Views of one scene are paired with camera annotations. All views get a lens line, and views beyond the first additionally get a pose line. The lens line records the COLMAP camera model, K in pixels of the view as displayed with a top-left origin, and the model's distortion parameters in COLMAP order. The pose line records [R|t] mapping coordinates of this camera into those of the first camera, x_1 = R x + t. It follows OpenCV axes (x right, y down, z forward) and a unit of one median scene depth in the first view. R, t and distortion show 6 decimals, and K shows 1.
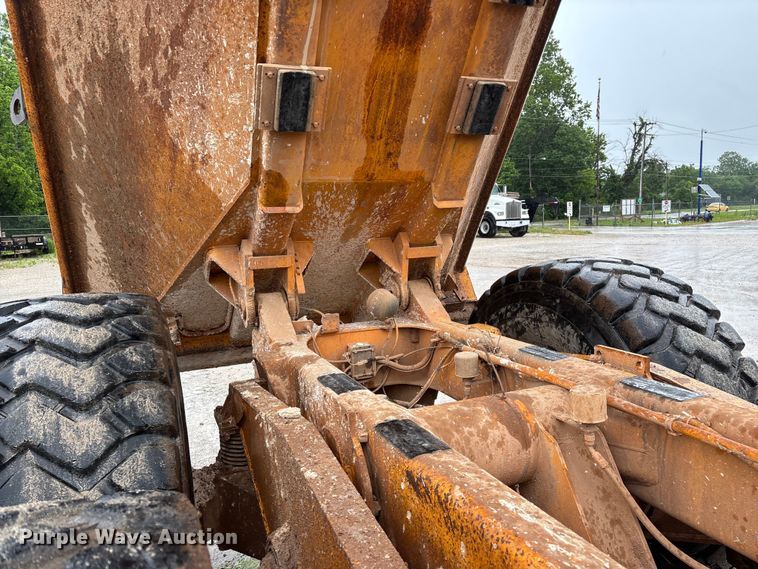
lens RADIAL K [[579.0, 0, 373.6], [0, 579.0, 286.0], [0, 0, 1]] dist [0.070671, -0.077086]
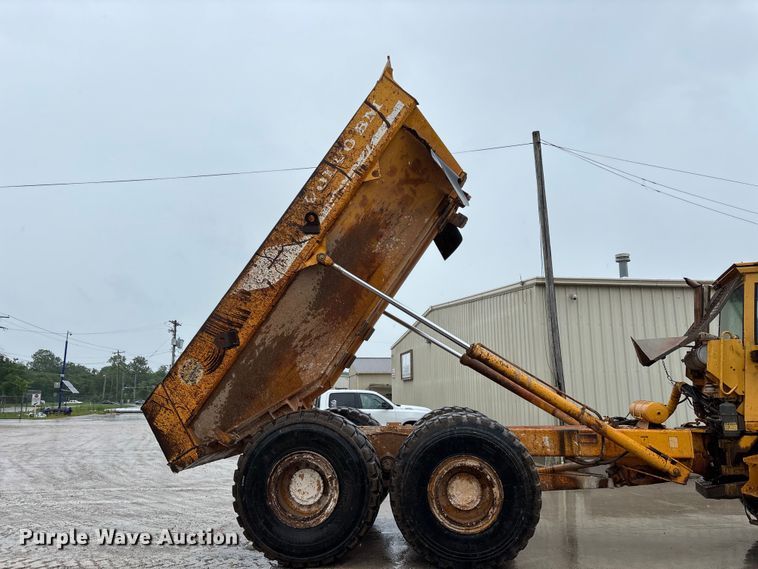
lens RADIAL K [[579.0, 0, 373.6], [0, 579.0, 286.0], [0, 0, 1]] dist [0.070671, -0.077086]
pose [[0.496115, 0.193173, 0.846495, -2.522868], [0.091995, 0.957754, -0.272479, 0.215542], [-0.863369, 0.213054, 0.457385, -0.776767]]
